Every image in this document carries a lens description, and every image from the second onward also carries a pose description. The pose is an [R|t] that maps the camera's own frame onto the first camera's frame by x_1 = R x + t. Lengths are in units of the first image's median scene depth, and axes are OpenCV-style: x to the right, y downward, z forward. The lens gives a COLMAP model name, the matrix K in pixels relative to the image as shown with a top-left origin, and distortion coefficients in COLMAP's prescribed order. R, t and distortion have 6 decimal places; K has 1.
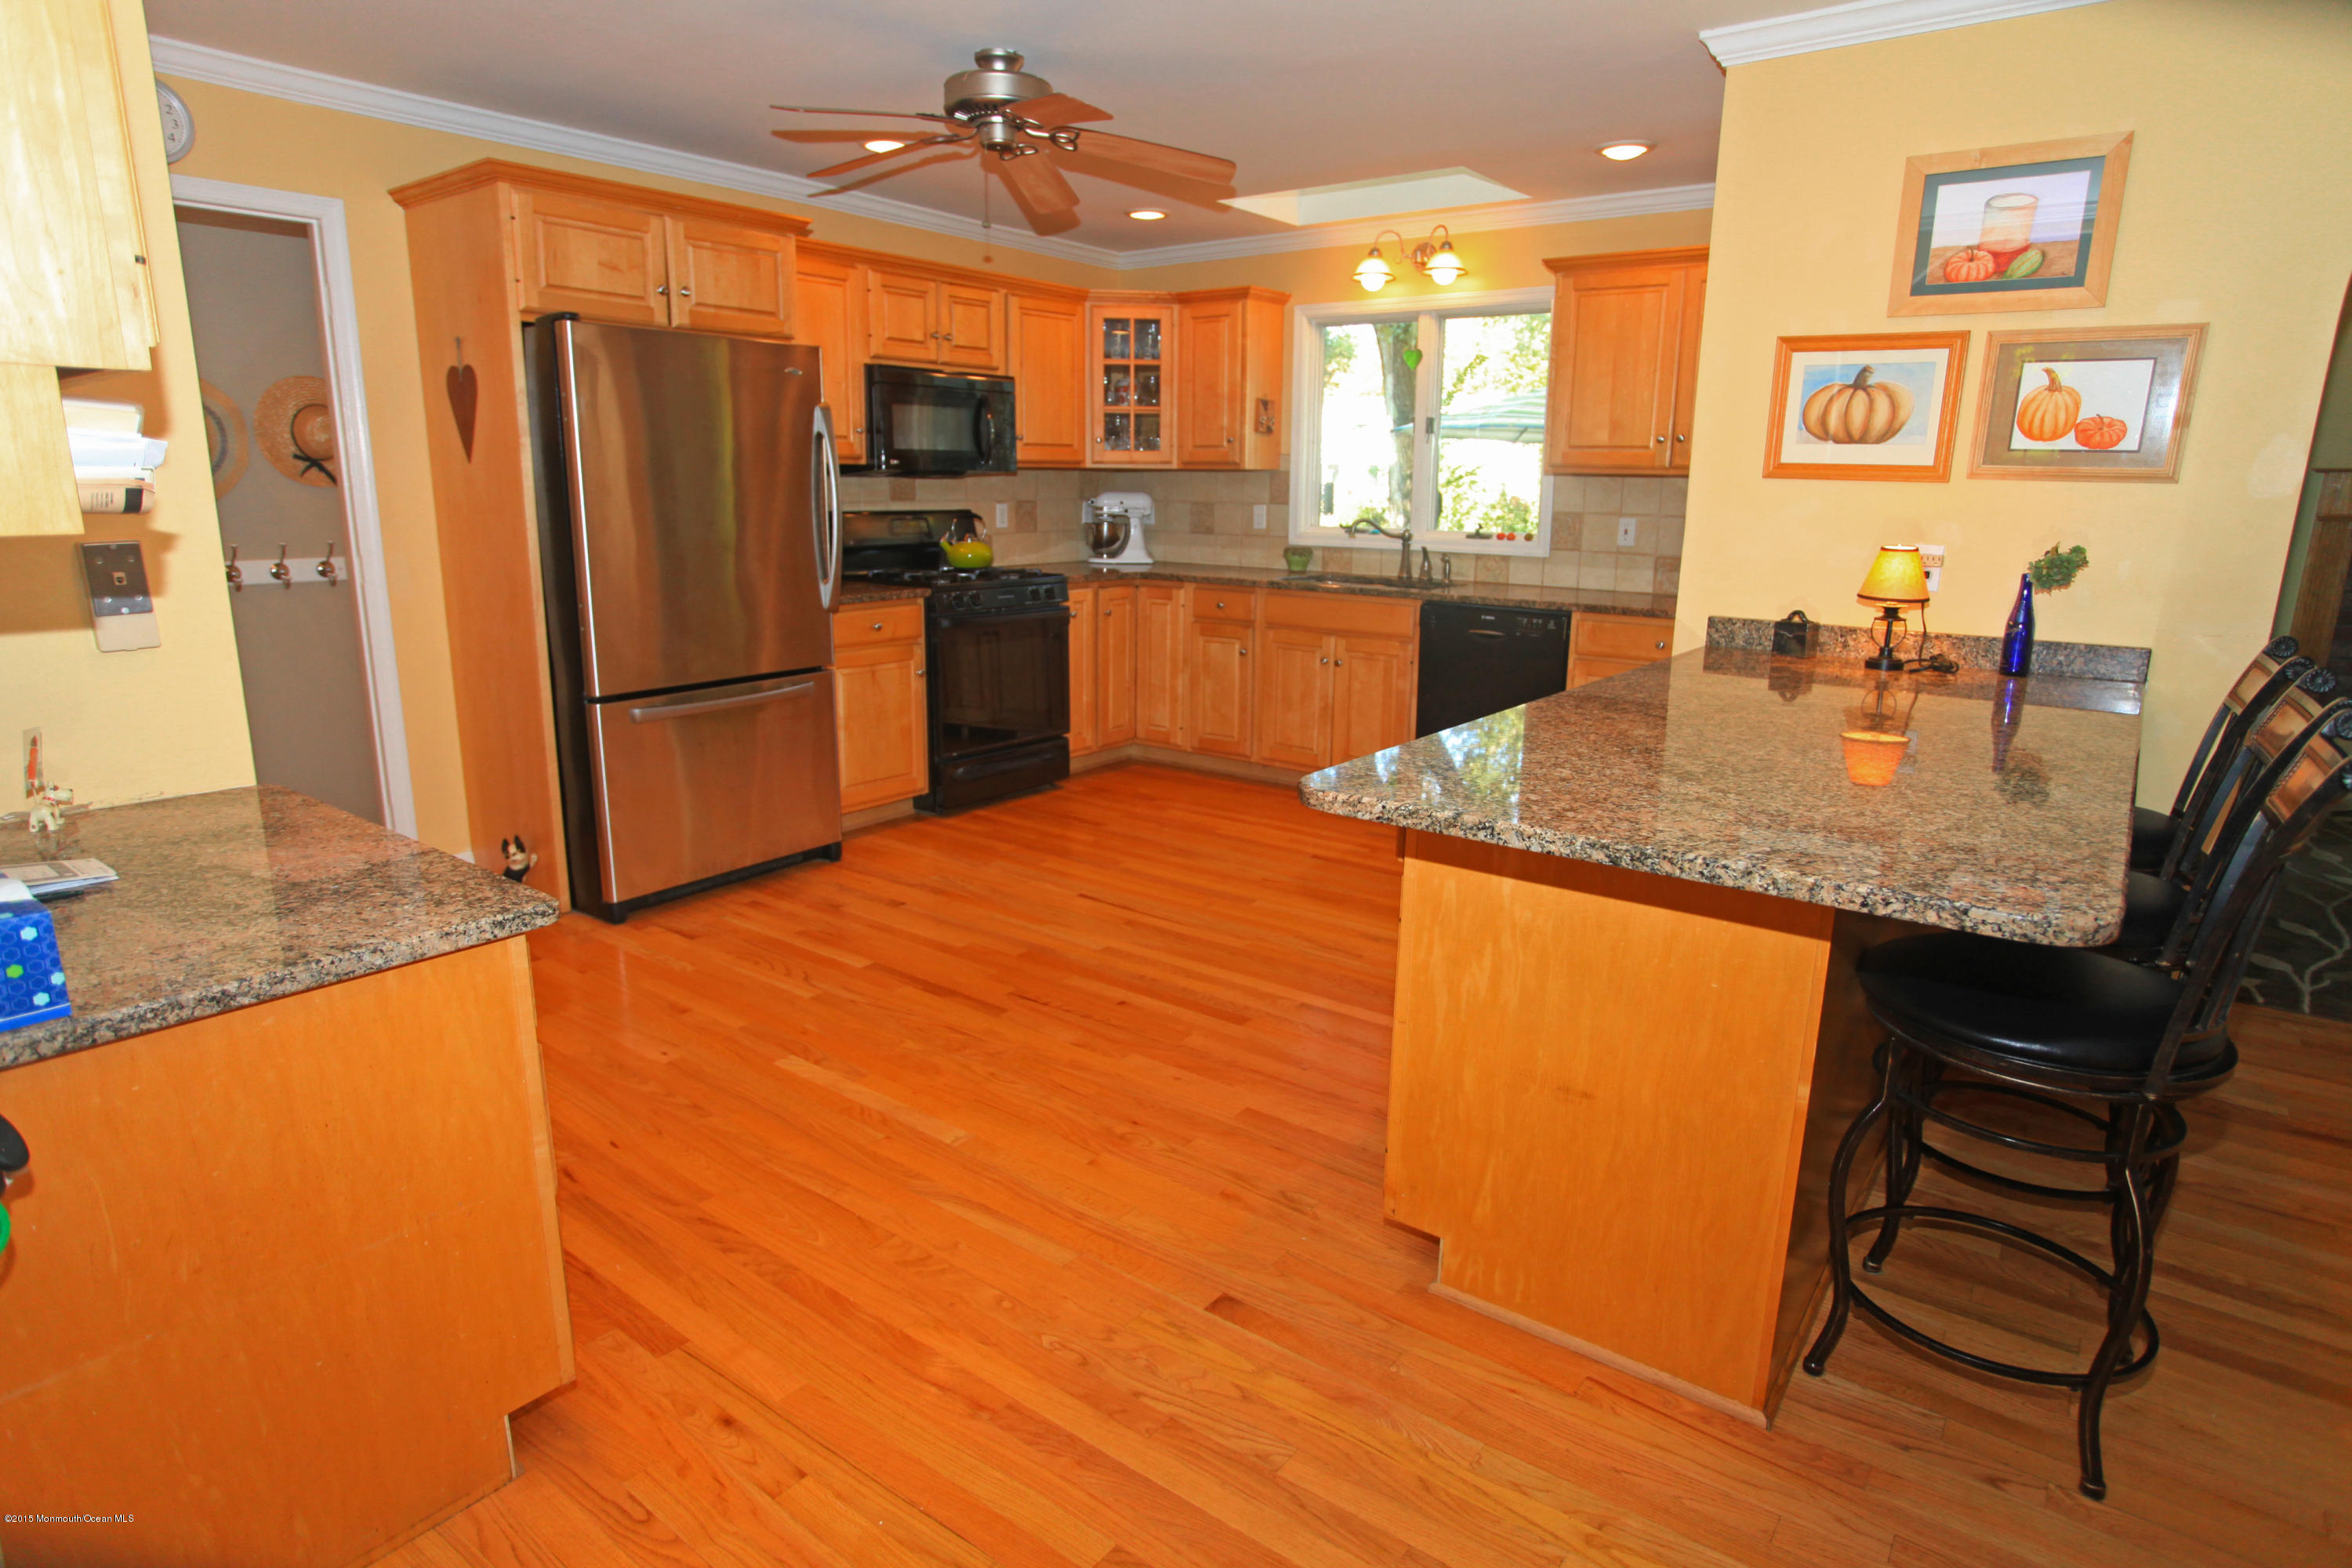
lens RADIAL K [[1304.0, 0, 1167.4], [0, 1304.0, 787.5], [0, 0, 1]] dist [-0.068521, 0.043703]
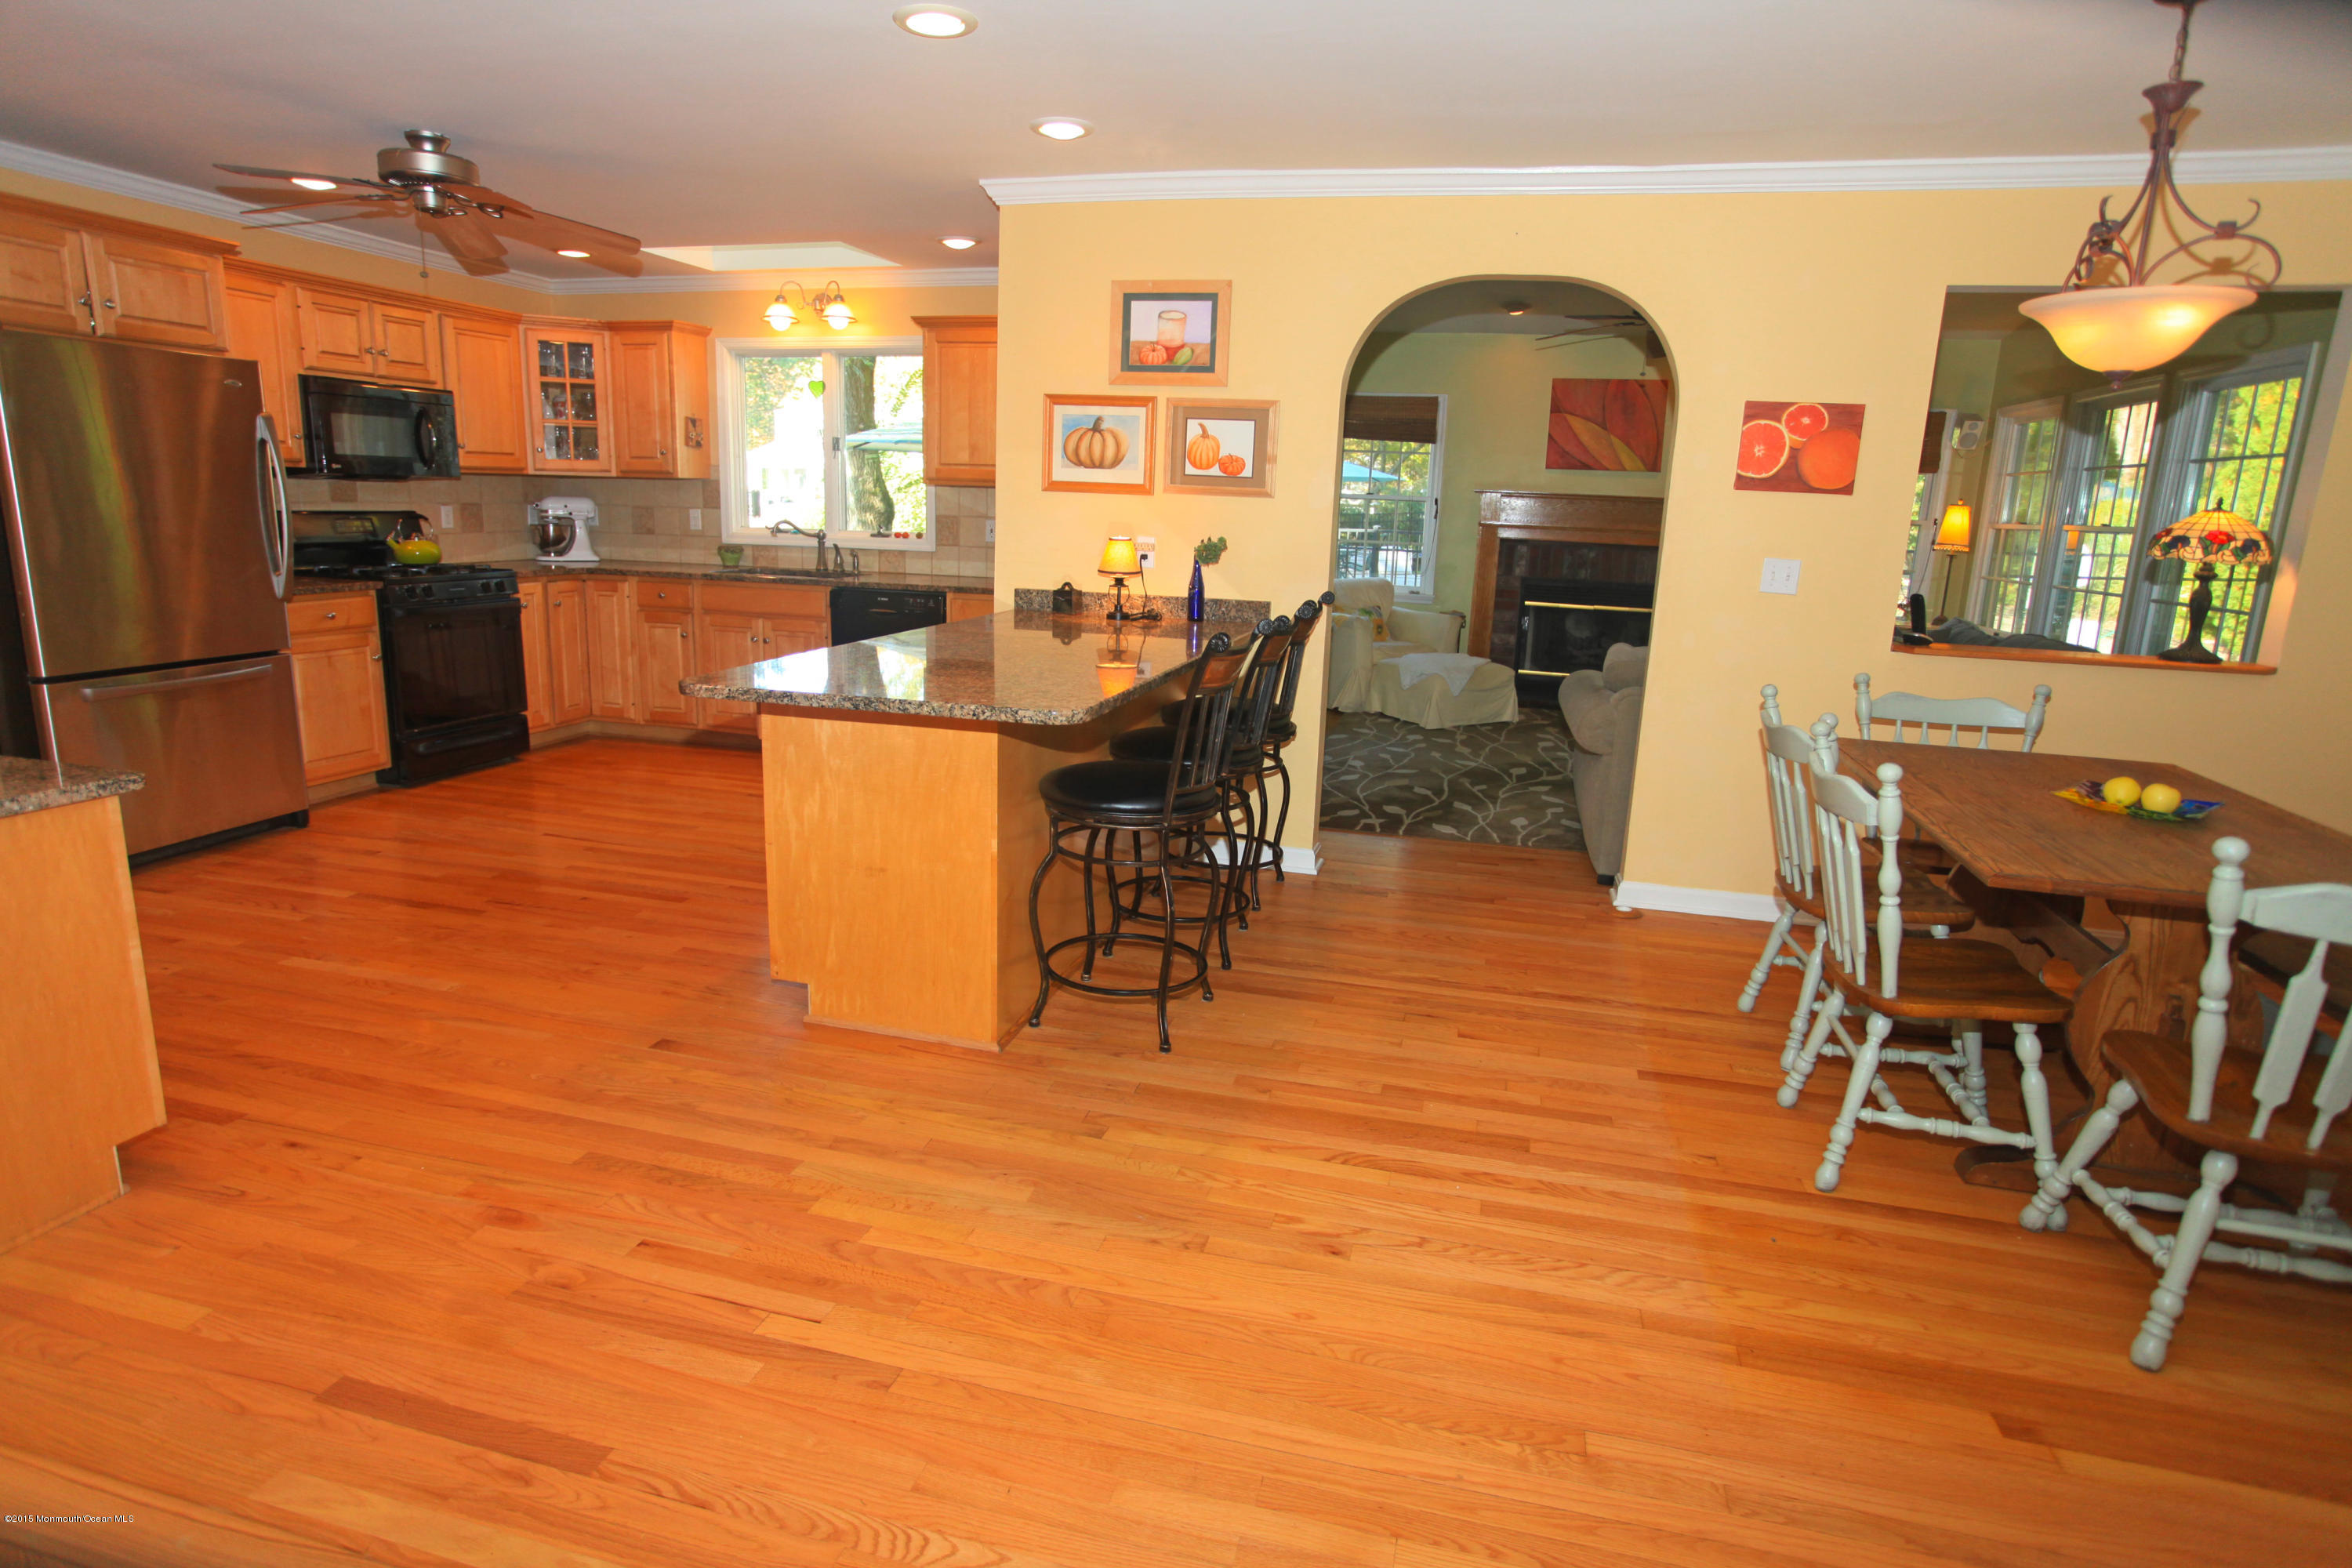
lens RADIAL K [[1304.0, 0, 1167.4], [0, 1304.0, 787.5], [0, 0, 1]] dist [-0.068521, 0.043703]
pose [[0.925710, -0.063571, 0.372853, 0.024974], [0.065110, 0.997842, 0.008477, 0.068413], [-0.372587, 0.016429, 0.927852, -0.312351]]
